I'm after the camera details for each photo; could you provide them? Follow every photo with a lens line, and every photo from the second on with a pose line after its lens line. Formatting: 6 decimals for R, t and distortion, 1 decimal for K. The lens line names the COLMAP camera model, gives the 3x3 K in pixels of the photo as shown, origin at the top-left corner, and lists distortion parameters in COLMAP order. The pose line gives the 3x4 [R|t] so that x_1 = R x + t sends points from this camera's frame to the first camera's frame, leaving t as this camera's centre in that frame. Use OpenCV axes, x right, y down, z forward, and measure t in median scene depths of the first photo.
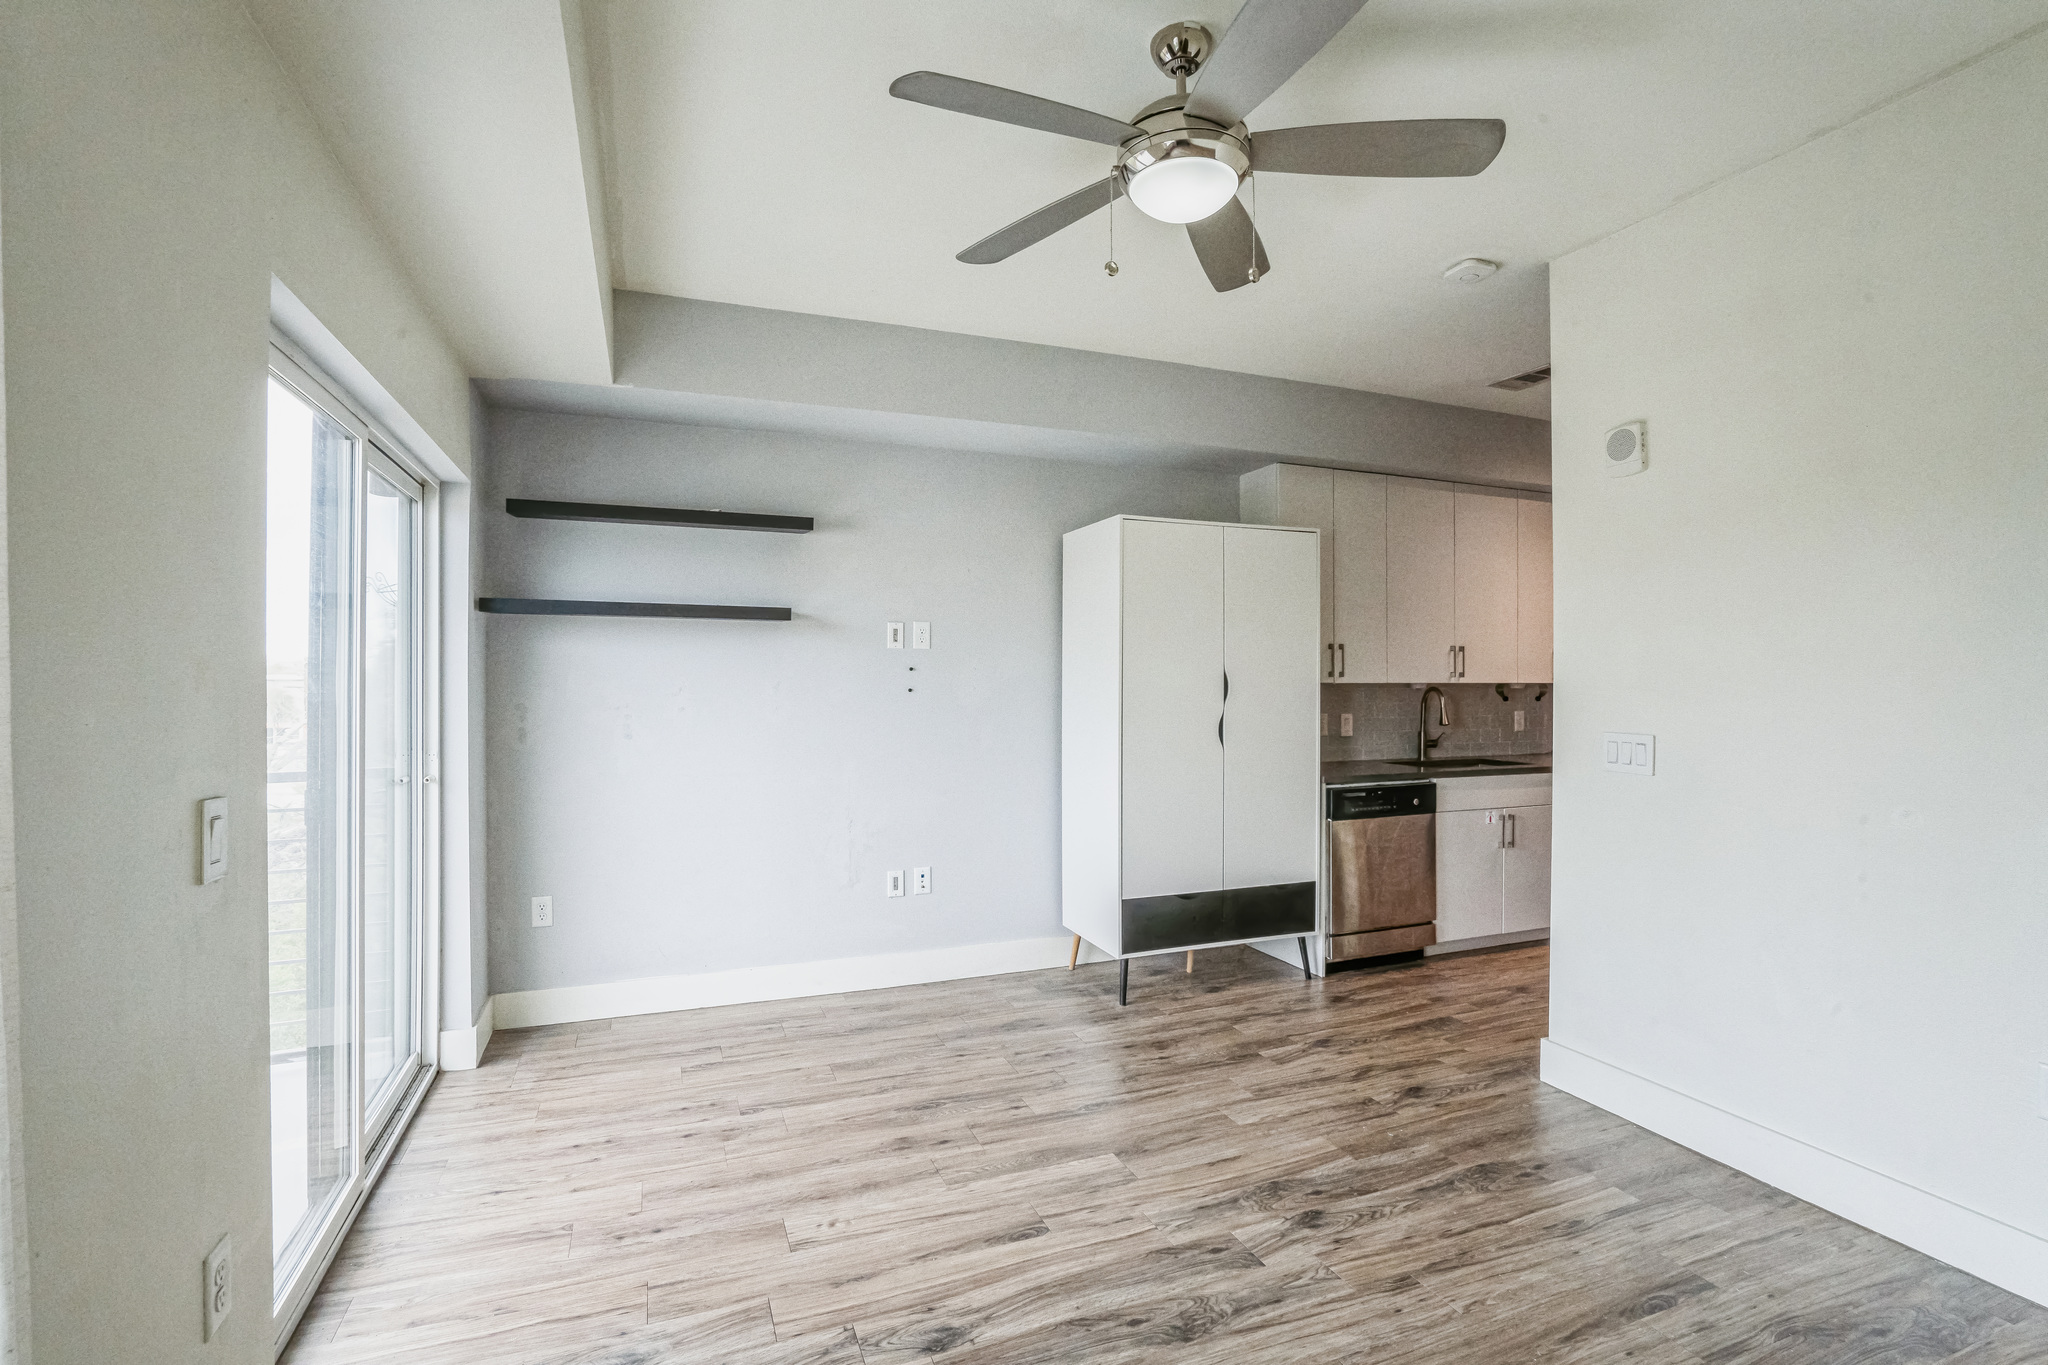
lens RADIAL K [[948.4, 0, 1038.1], [0, 948.4, 674.2], [0, 0, 1]] dist [-0.060557, 0.016482]
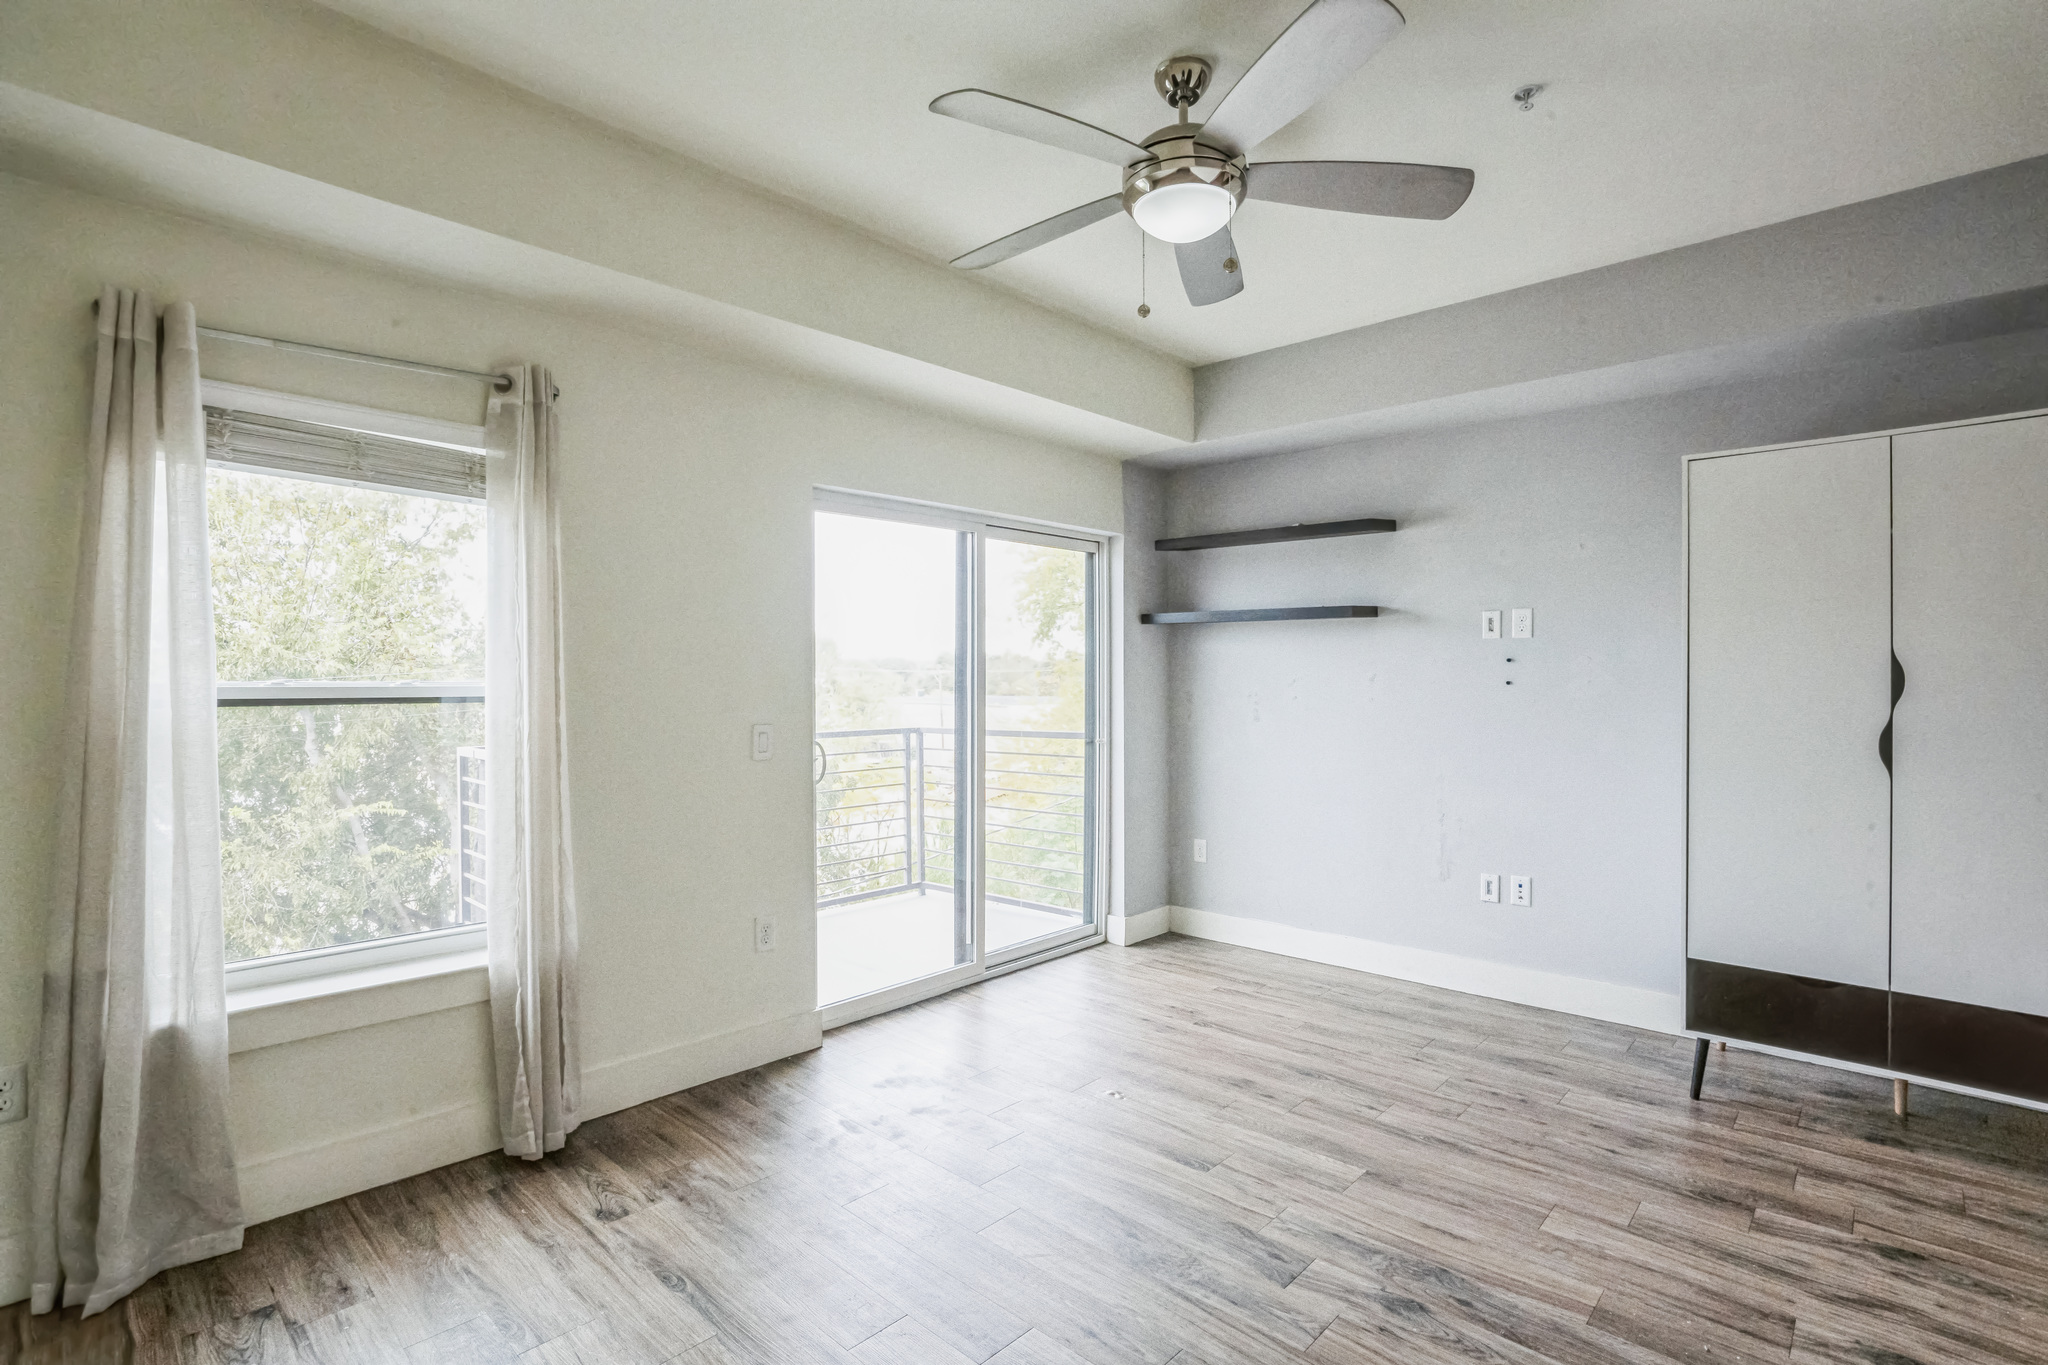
lens RADIAL K [[948.4, 0, 999.5], [0, 948.4, 677.1], [0, 0, 1]] dist [-0.060557, 0.016482]
pose [[0.408752, -0.001062, -0.912645, 0.613569], [0.011518, 0.999926, 0.003995, 0.001911], [0.912573, -0.012145, 0.408734, 0.217752]]
